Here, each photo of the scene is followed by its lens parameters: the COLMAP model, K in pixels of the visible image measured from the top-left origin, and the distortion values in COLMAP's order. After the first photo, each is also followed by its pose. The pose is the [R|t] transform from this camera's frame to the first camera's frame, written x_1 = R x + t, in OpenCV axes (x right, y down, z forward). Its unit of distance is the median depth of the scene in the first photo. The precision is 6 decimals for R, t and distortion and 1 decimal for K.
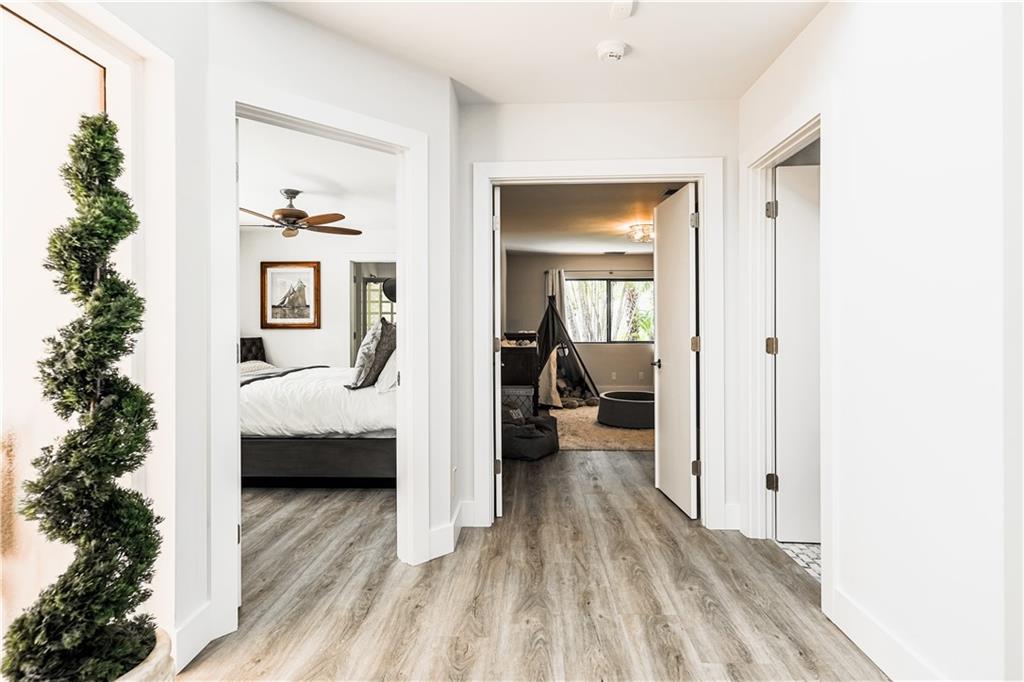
lens RADIAL K [[502.7, 0, 514.1], [0, 502.7, 326.1], [0, 0, 1]] dist [0.001508, 0.000143]
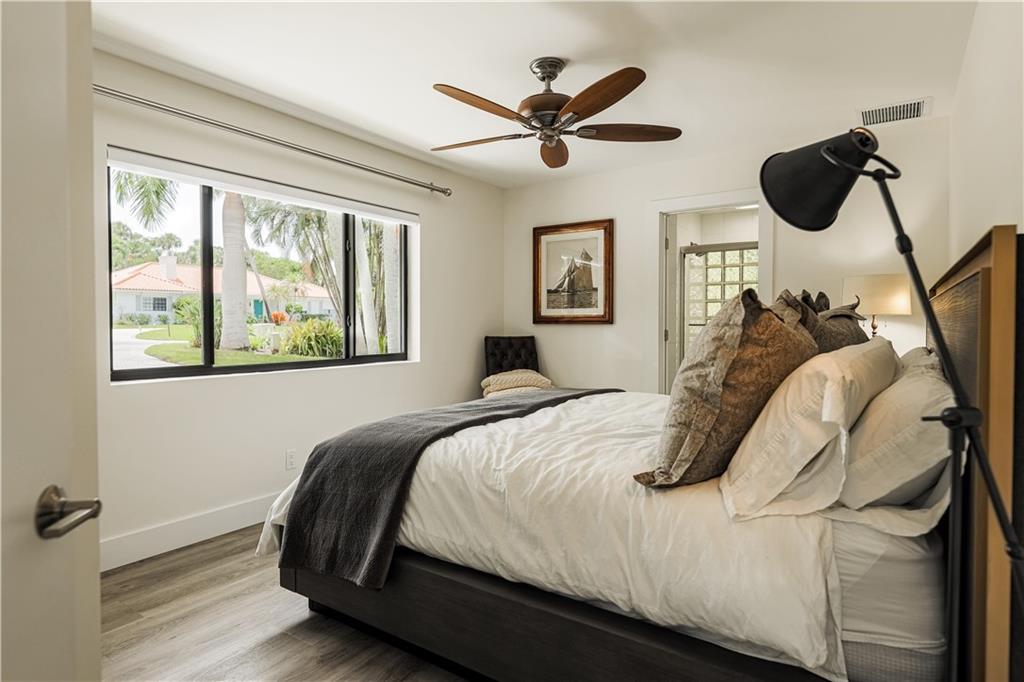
lens RADIAL K [[569.7, 0, 512.0], [0, 569.7, 341.0], [0, 0, 1]] dist [0.000194, -0.000041]
pose [[0.841702, 0.019890, -0.539576, -0.101094], [-0.001875, 0.999423, 0.033915, 0.002313], [0.539940, -0.027534, 0.841253, 0.319247]]
